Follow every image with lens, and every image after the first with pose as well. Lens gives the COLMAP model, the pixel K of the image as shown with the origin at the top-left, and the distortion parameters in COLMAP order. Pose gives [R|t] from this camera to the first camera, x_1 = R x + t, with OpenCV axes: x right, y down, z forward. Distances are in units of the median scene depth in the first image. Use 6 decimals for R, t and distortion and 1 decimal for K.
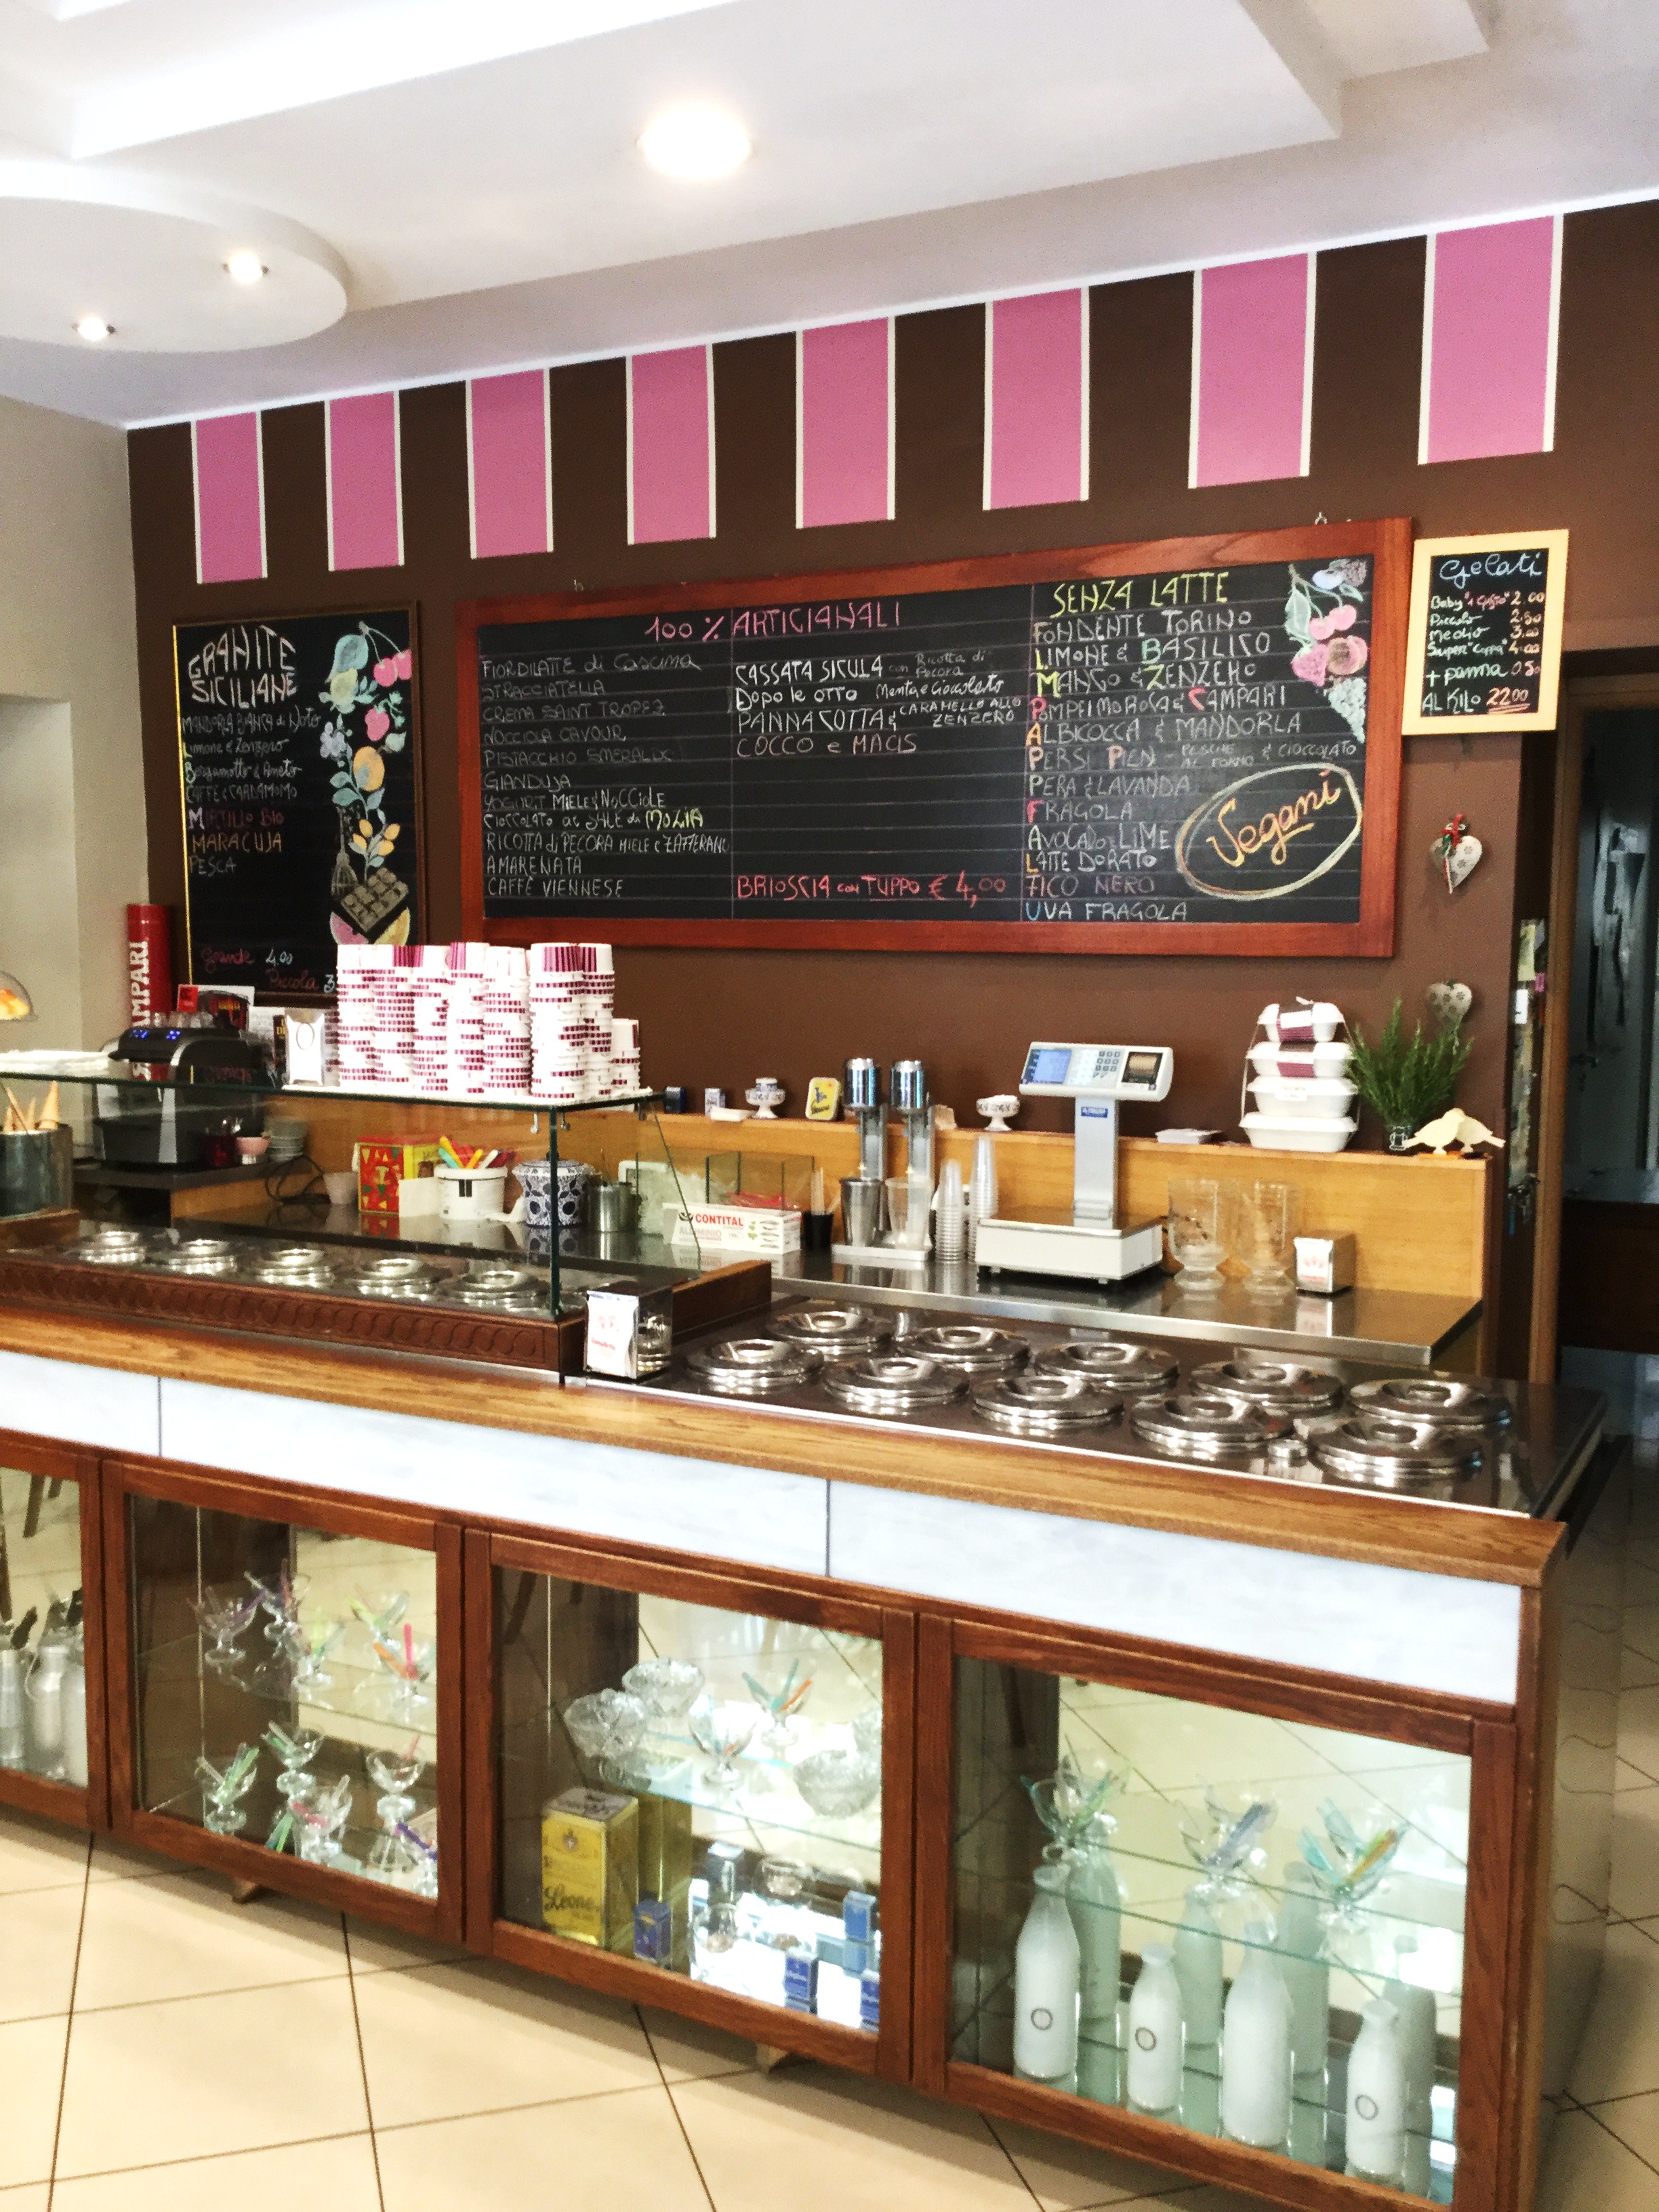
lens RADIAL K [[1998.6, 0, 829.5], [0, 1998.6, 1106.0], [0, 0, 1]] dist [0.202765, -0.459142]
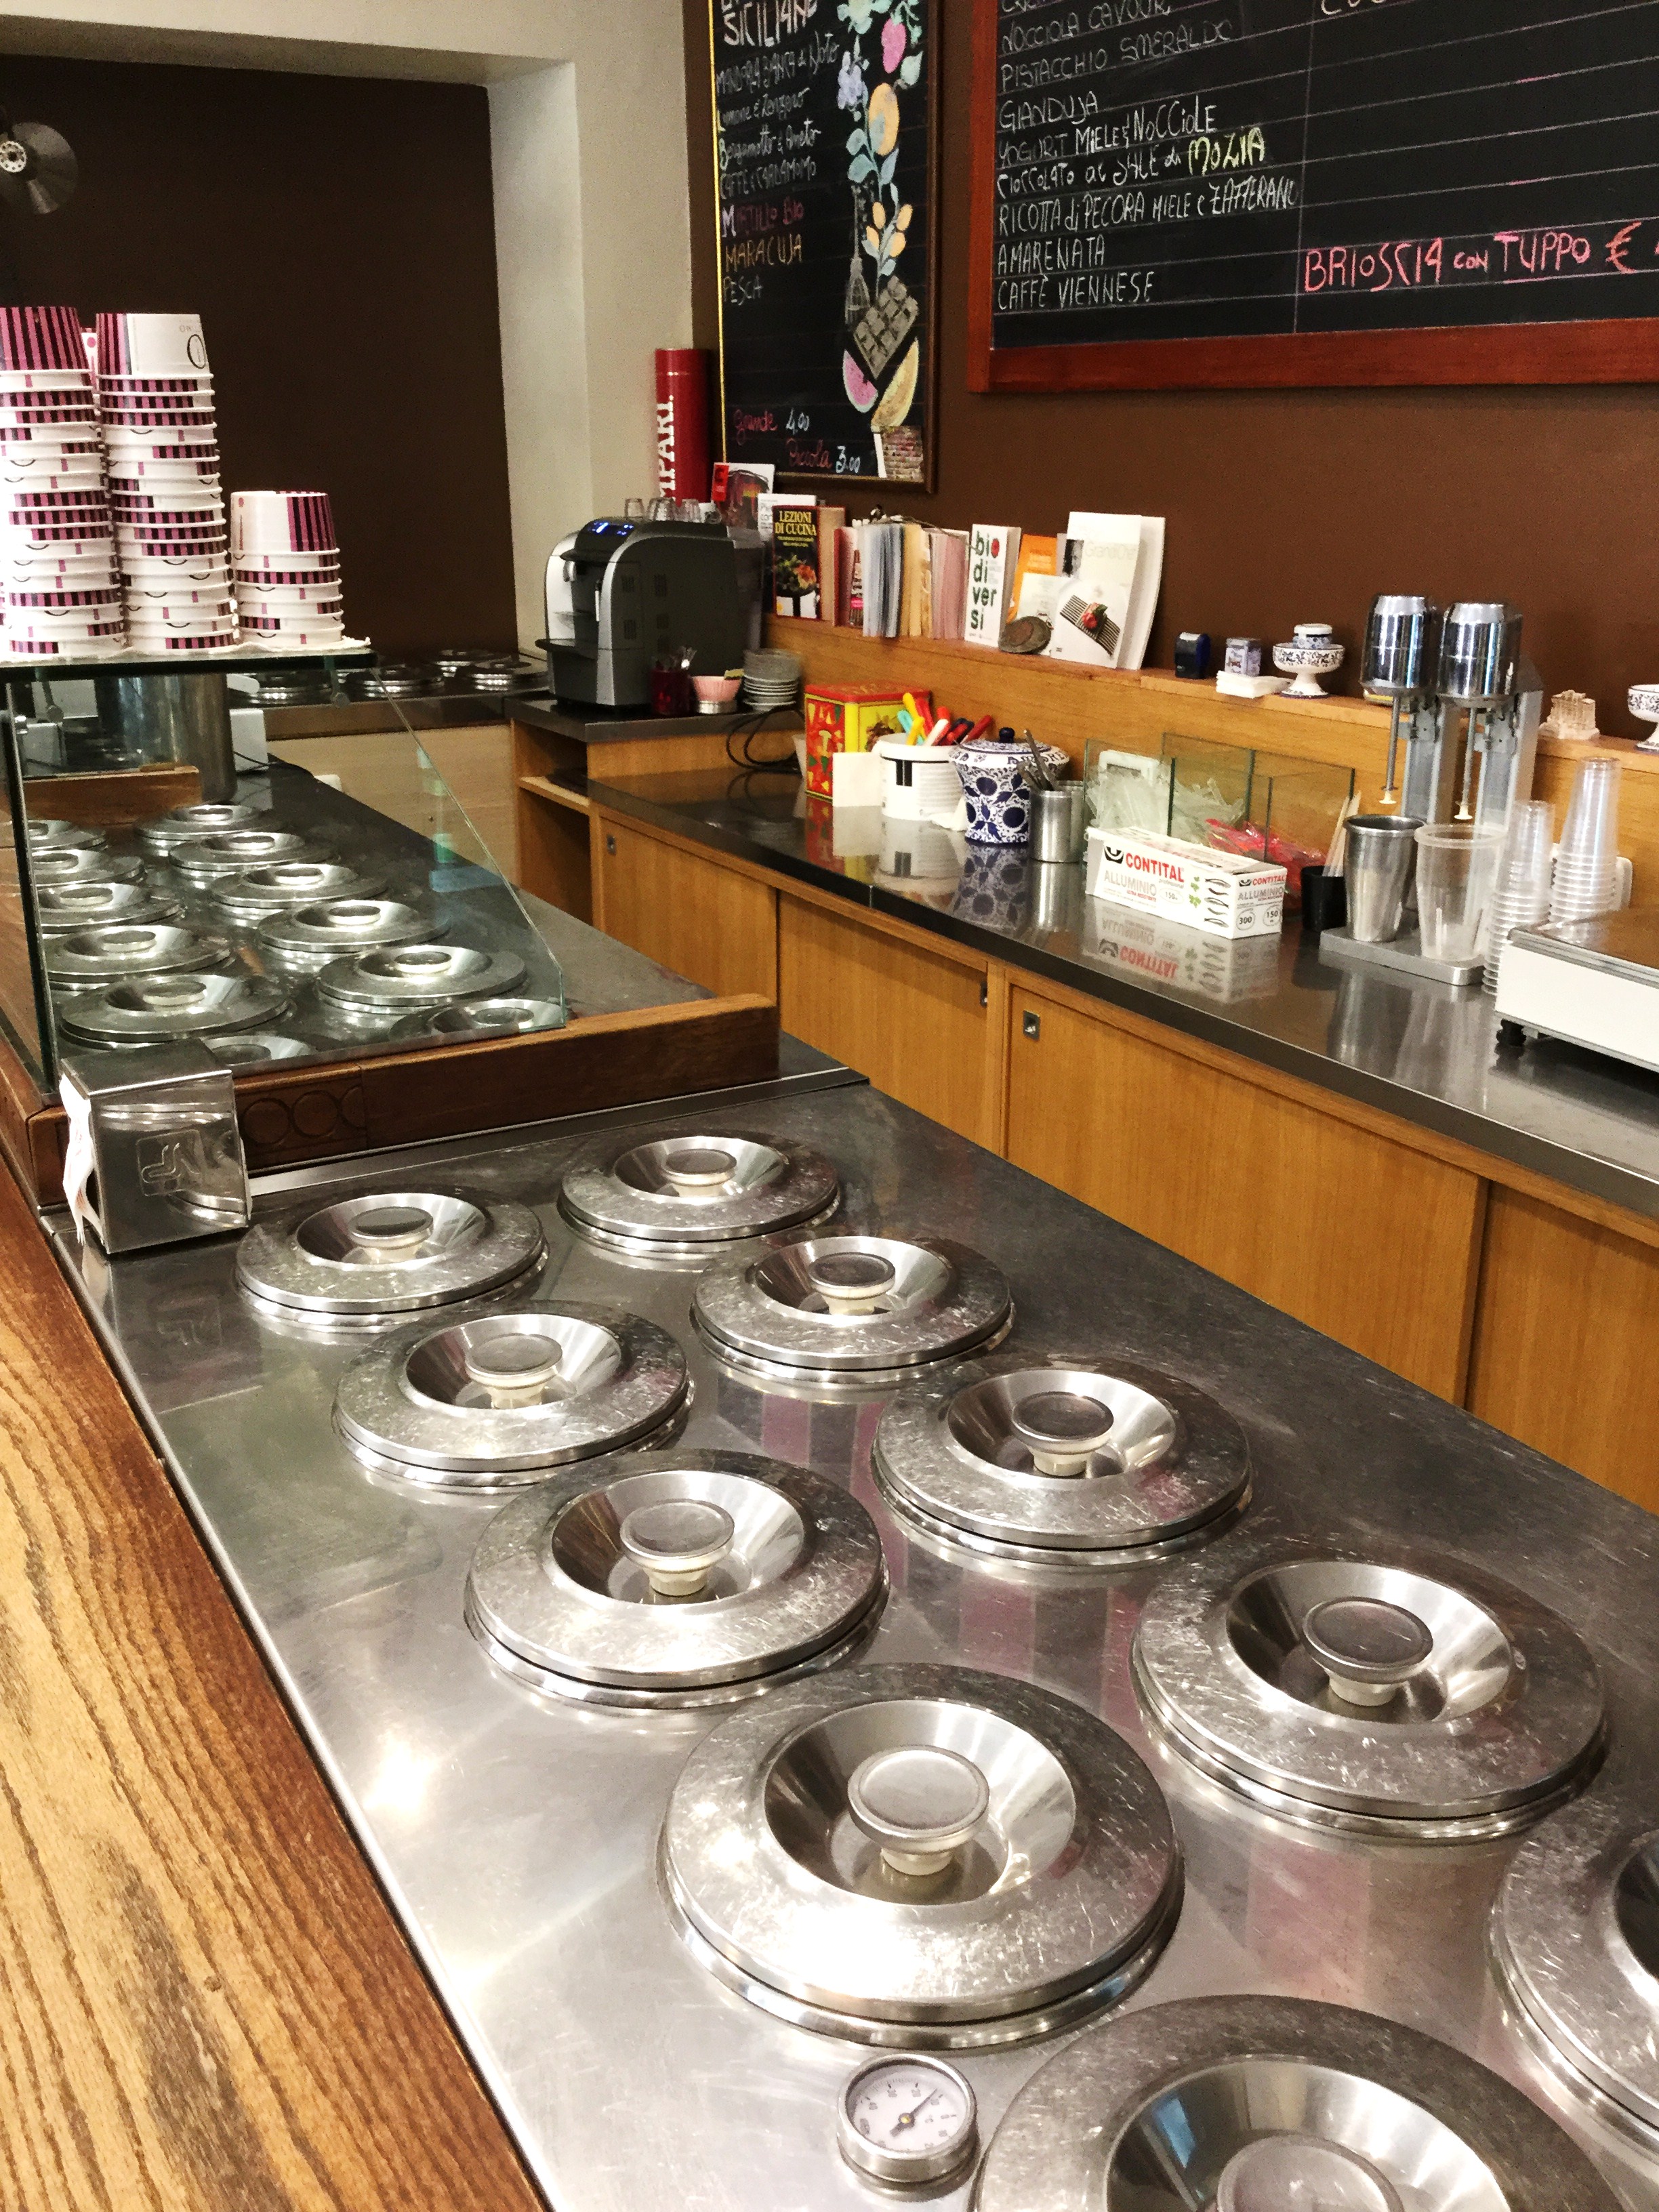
lens RADIAL K [[2080.9, 0, 832.9], [0, 2080.9, 1155.8], [0, 0, 1]] dist [-0.002655, -0.027296]
pose [[0.851943, 0.169784, -0.495345, 0.190469], [-0.042648, 0.965330, 0.257526, -0.015808], [0.521896, -0.198272, 0.829647, 0.444154]]
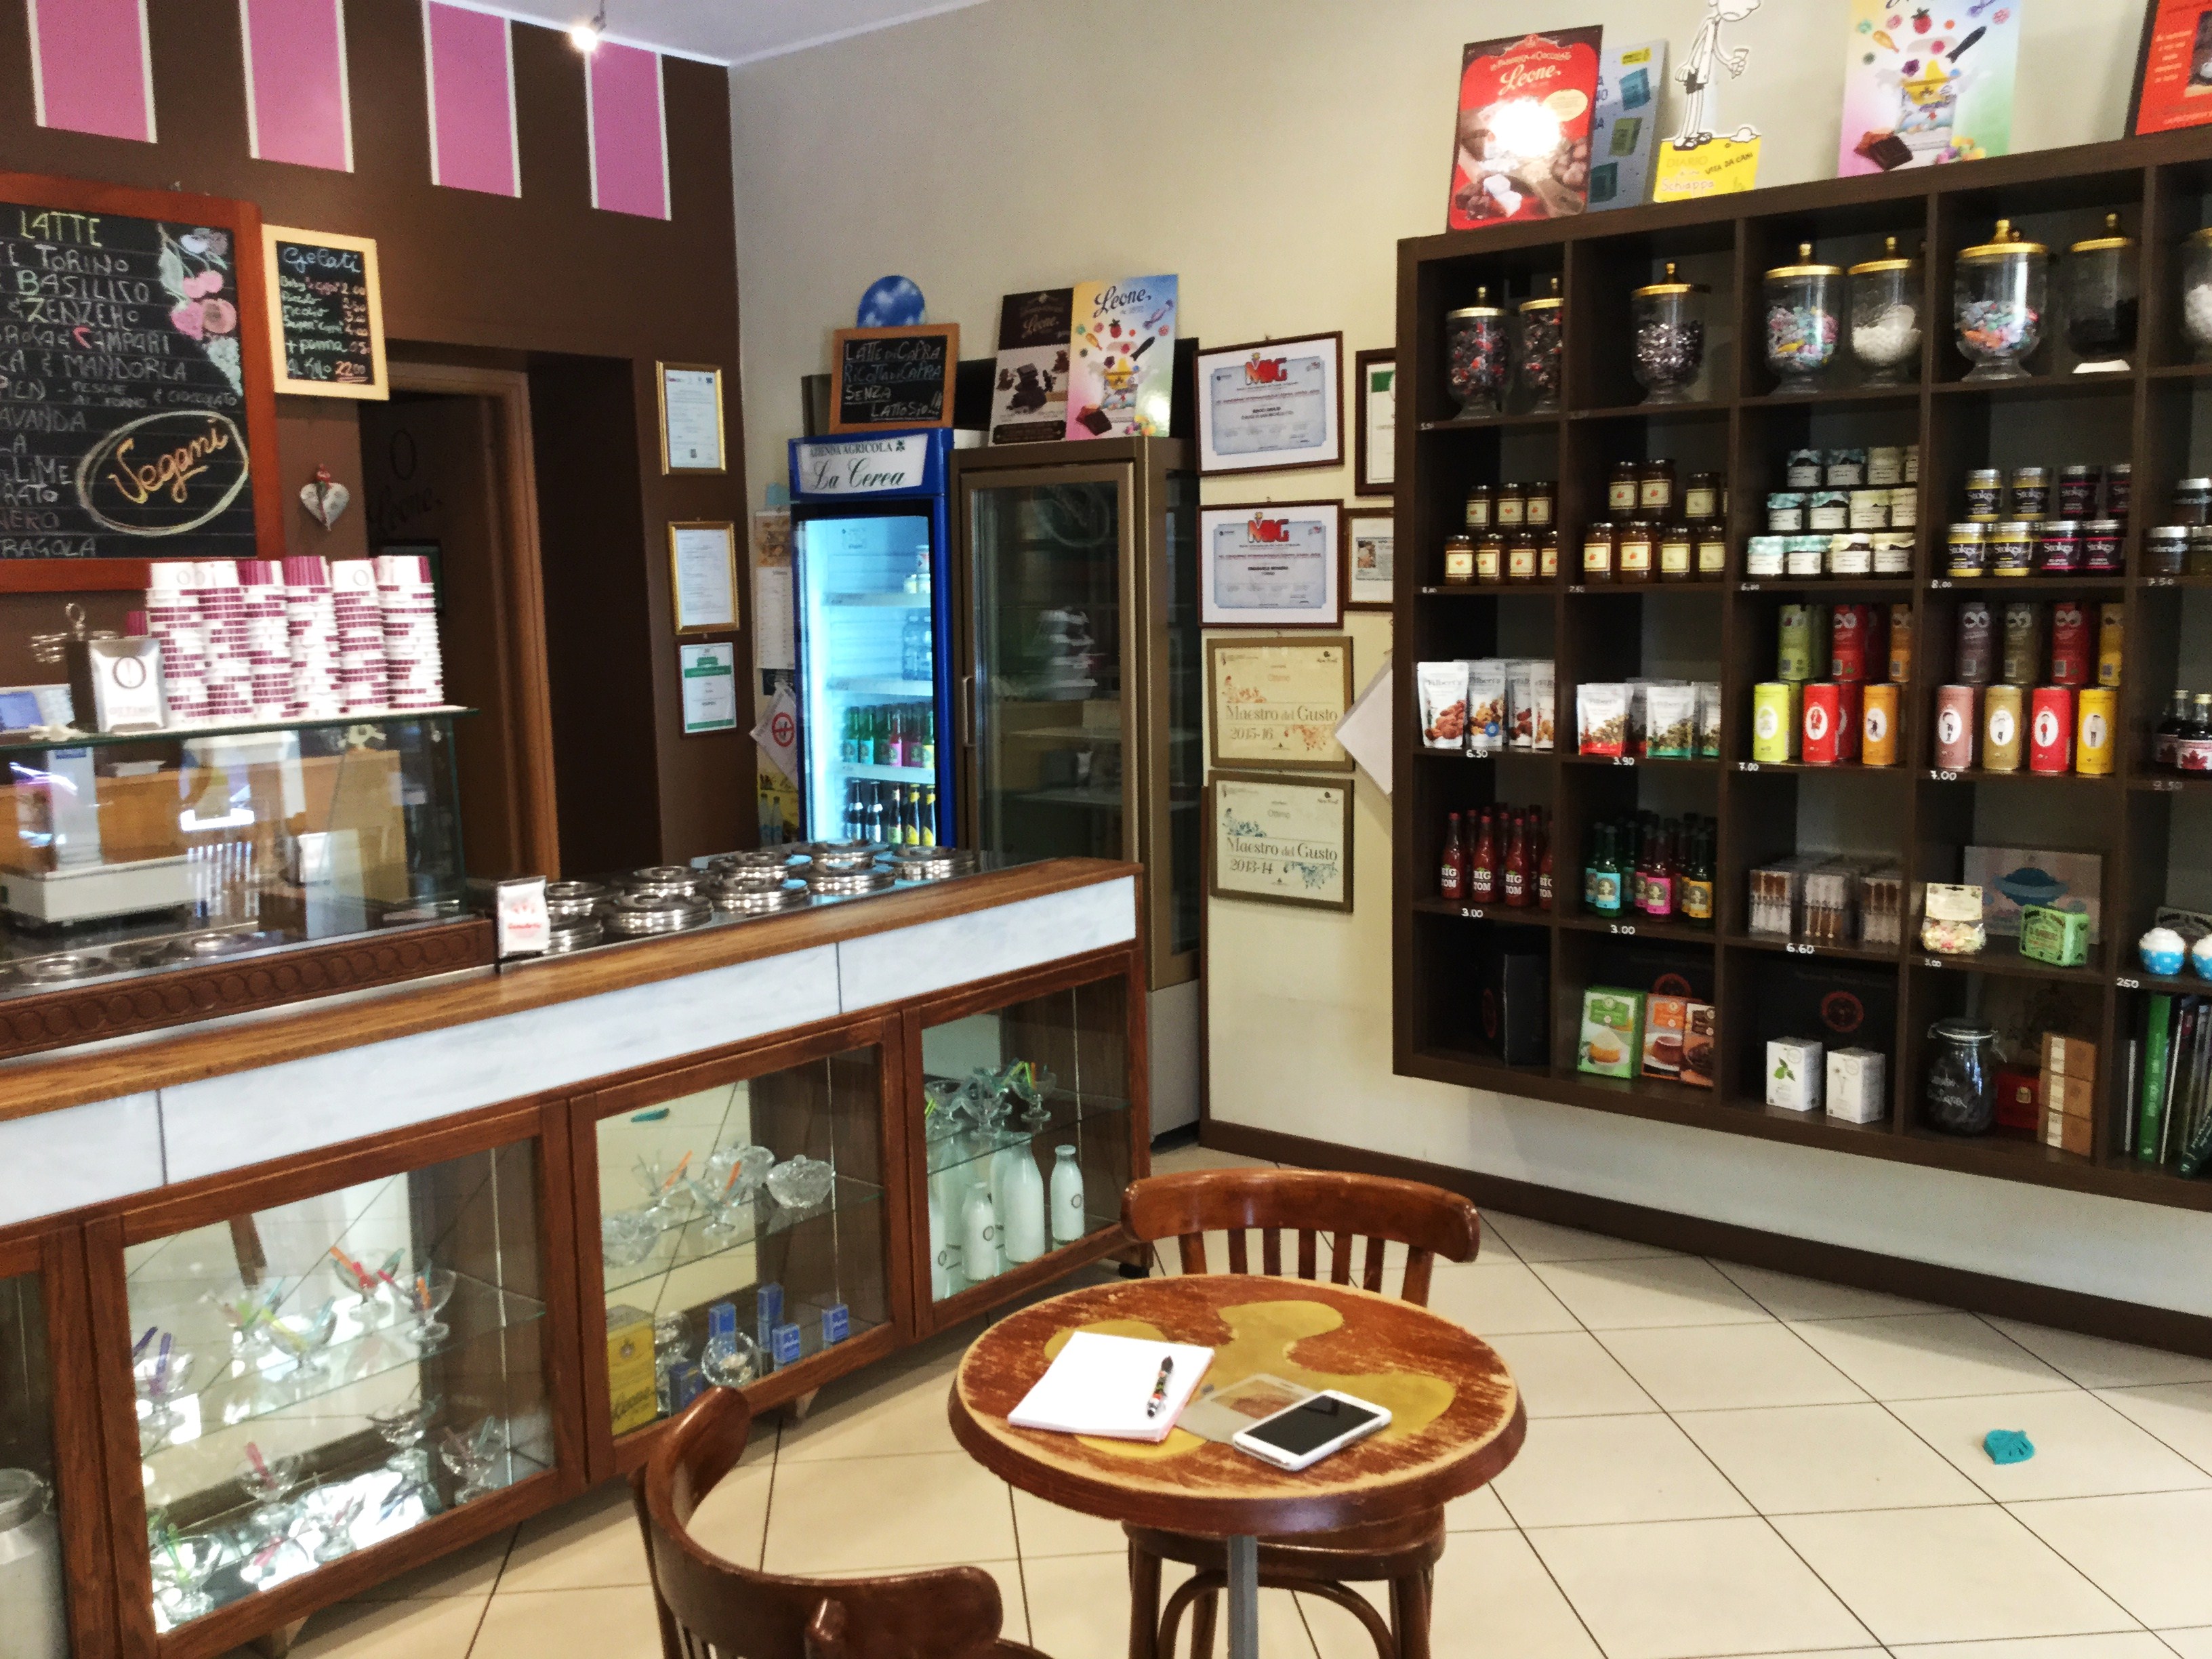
lens RADIAL K [[1978.5, 0, 1106.0], [0, 1978.5, 829.5], [0, 0, 1]] dist [0.081569, -0.143393]
pose [[0.181488, -0.136482, 0.973876, -0.710501], [0.118946, 0.986098, 0.116028, -0.013055], [-0.976173, 0.094781, 0.195199, 0.316998]]
